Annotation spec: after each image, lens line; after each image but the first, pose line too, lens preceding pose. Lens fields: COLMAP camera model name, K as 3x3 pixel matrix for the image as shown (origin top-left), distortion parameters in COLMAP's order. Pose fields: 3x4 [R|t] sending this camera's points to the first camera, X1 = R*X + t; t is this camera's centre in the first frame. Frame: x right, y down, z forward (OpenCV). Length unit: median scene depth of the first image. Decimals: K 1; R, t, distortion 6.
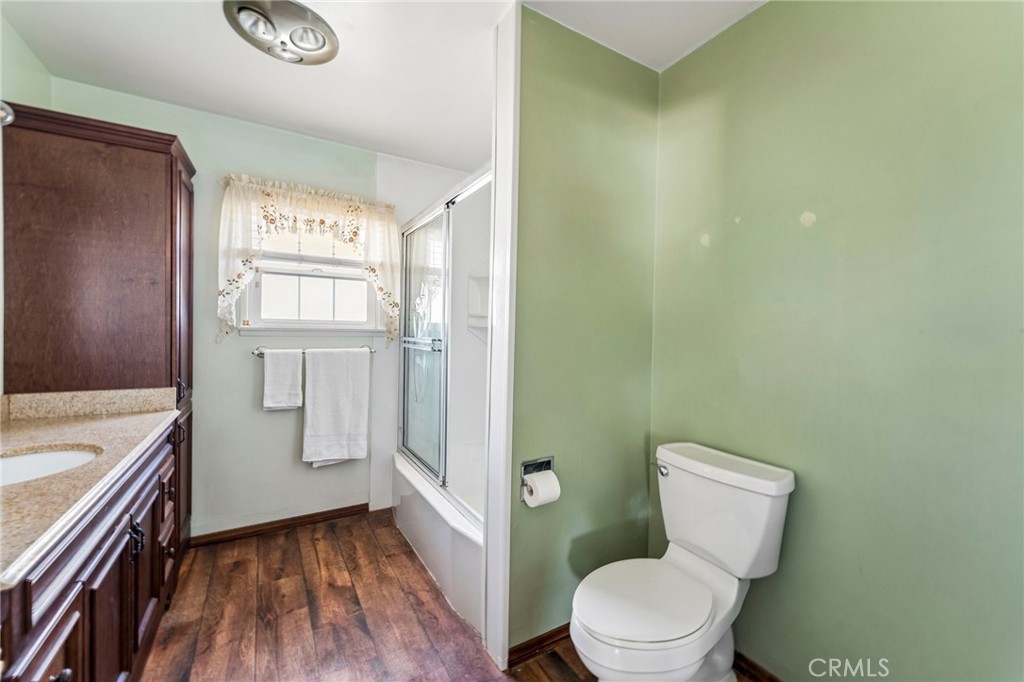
lens RADIAL K [[411.9, 0, 512.4], [0, 411.9, 334.9], [0, 0, 1]] dist [0.001064, -0.000773]
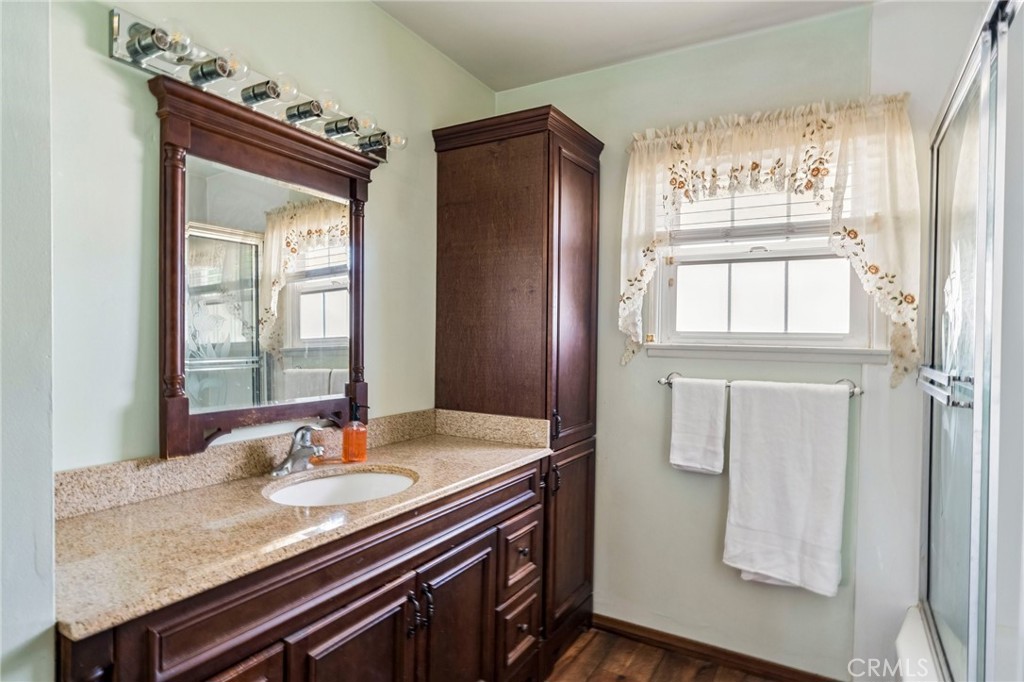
lens RADIAL K [[563.5, 0, 511.9], [0, 563.5, 339.9], [0, 0, 1]] dist [-0.001014, -0.000723]
pose [[0.476423, -0.002523, -0.879213, 0.080821], [-0.018267, 0.999752, -0.012768, -0.009503], [0.879026, 0.022144, 0.476259, 0.319768]]
